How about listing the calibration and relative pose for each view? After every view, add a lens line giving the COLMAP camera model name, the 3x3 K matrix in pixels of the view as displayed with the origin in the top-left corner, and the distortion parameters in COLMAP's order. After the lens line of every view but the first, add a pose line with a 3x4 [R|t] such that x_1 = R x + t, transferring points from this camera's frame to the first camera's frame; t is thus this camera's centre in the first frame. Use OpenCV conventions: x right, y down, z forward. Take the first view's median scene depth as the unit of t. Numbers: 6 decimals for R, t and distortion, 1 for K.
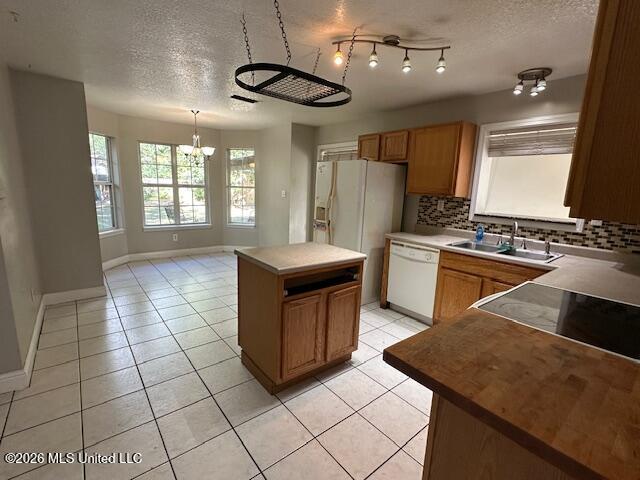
lens RADIAL K [[297.6, 0, 318.3], [0, 297.6, 238.5], [0, 0, 1]] dist [-0.003016, -0.000063]
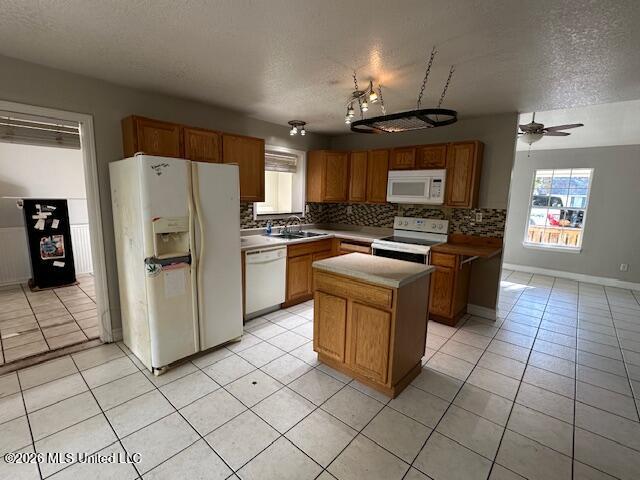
lens RADIAL K [[297.6, 0, 318.2], [0, 297.6, 241.3], [0, 0, 1]] dist [-0.003016, -0.000063]
pose [[-0.164961, -0.196059, 0.966617, -0.672527], [0.142527, 0.965018, 0.220058, -0.191828], [-0.975948, 0.174070, -0.131247, 0.844749]]
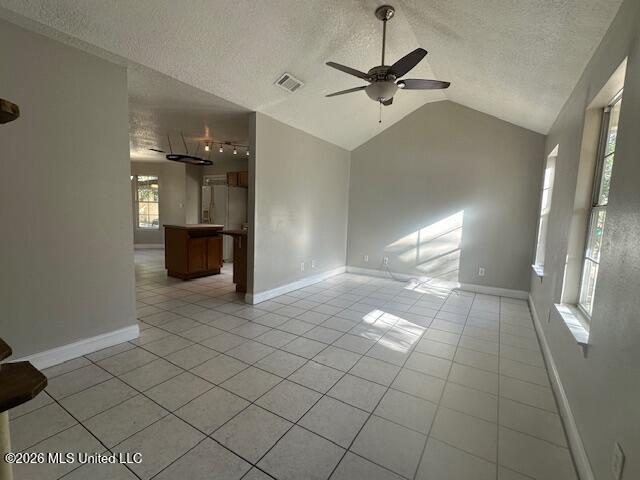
lens RADIAL K [[297.6, 0, 315.8], [0, 297.6, 242.8], [0, 0, 1]] dist [-0.003016, -0.000063]
pose [[0.945044, -0.038620, 0.324655, 0.052510], [0.056522, 0.997346, -0.045891, 0.232408], [-0.322022, 0.061719, 0.944718, -1.013389]]
